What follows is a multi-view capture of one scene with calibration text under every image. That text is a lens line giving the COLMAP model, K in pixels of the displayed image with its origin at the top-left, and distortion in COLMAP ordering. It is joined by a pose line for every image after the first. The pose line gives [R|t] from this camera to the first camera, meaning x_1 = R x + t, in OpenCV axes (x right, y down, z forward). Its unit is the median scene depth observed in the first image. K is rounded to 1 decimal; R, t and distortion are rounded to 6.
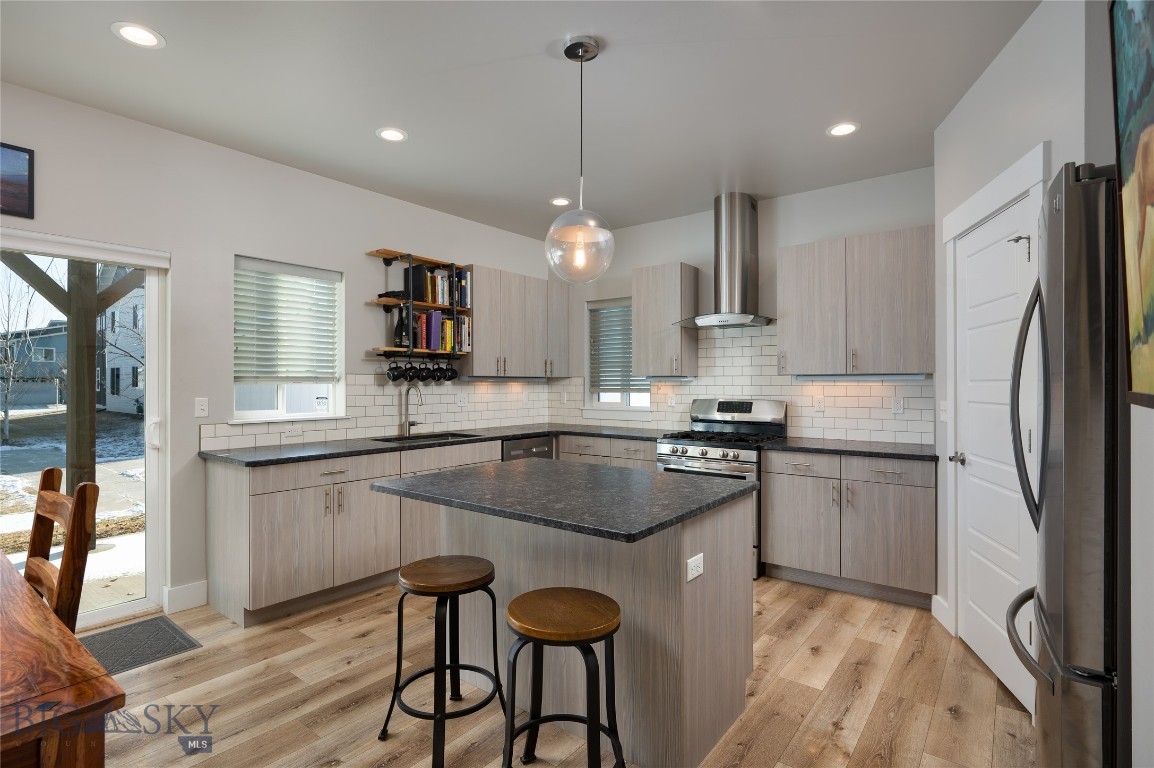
lens RADIAL K [[567.3, 0, 577.0], [0, 567.3, 384.0], [0, 0, 1]] dist [-0.001103, -0.000073]
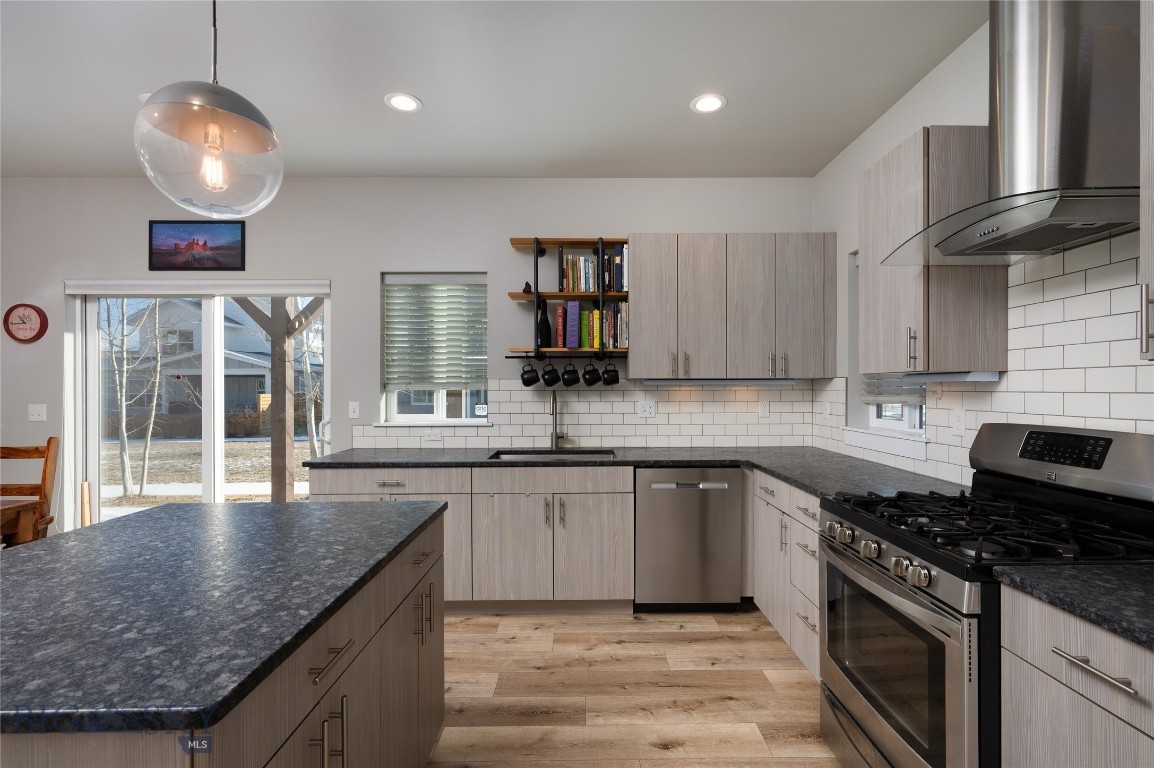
lens RADIAL K [[534.5, 0, 577.0], [0, 534.5, 384.0], [0, 0, 1]] dist [0.001109, 0.000109]
pose [[0.624276, -0.008257, -0.781160, 0.358140], [0.001529, 0.999955, -0.009348, -0.000243], [0.781203, 0.004641, 0.624260, 0.519027]]
